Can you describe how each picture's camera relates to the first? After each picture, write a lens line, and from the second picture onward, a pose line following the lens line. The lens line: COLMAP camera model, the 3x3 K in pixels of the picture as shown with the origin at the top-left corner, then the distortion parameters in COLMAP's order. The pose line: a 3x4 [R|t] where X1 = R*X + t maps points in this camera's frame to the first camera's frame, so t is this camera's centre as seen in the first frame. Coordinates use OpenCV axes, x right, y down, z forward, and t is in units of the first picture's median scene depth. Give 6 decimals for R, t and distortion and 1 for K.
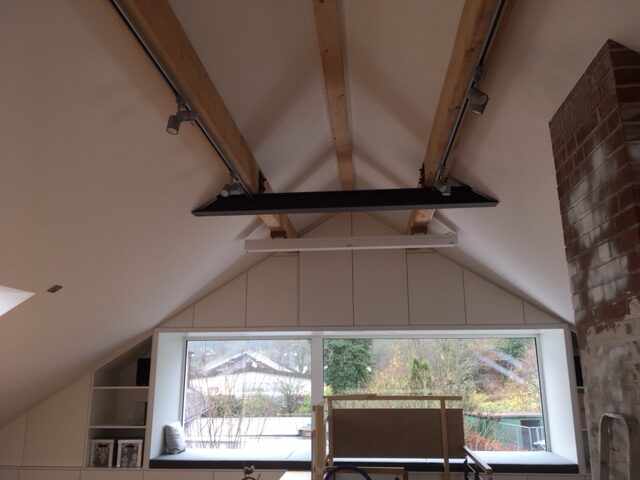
lens RADIAL K [[541.1, 0, 320.0], [0, 541.1, 240.0], [0, 0, 1]] dist [0.012340, -0.016618]
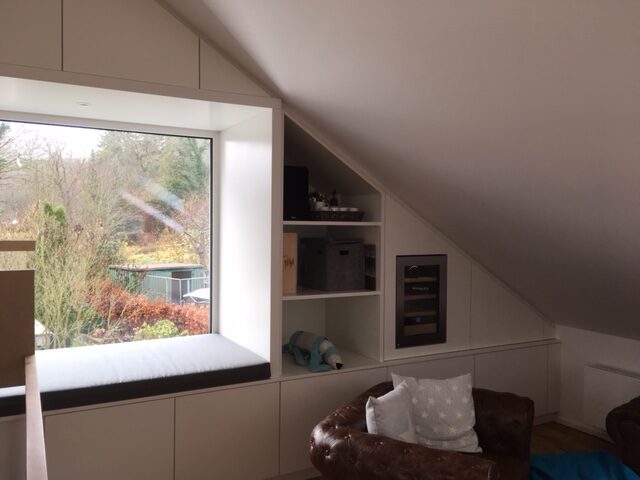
lens RADIAL K [[541.1, 0, 320.0], [0, 541.1, 240.0], [0, 0, 1]] dist [0.012340, -0.016618]
pose [[0.822170, -0.004789, 0.569222, 0.188195], [-0.144438, 0.965484, 0.216746, 0.154239], [-0.550613, -0.260419, 0.793100, 0.511929]]
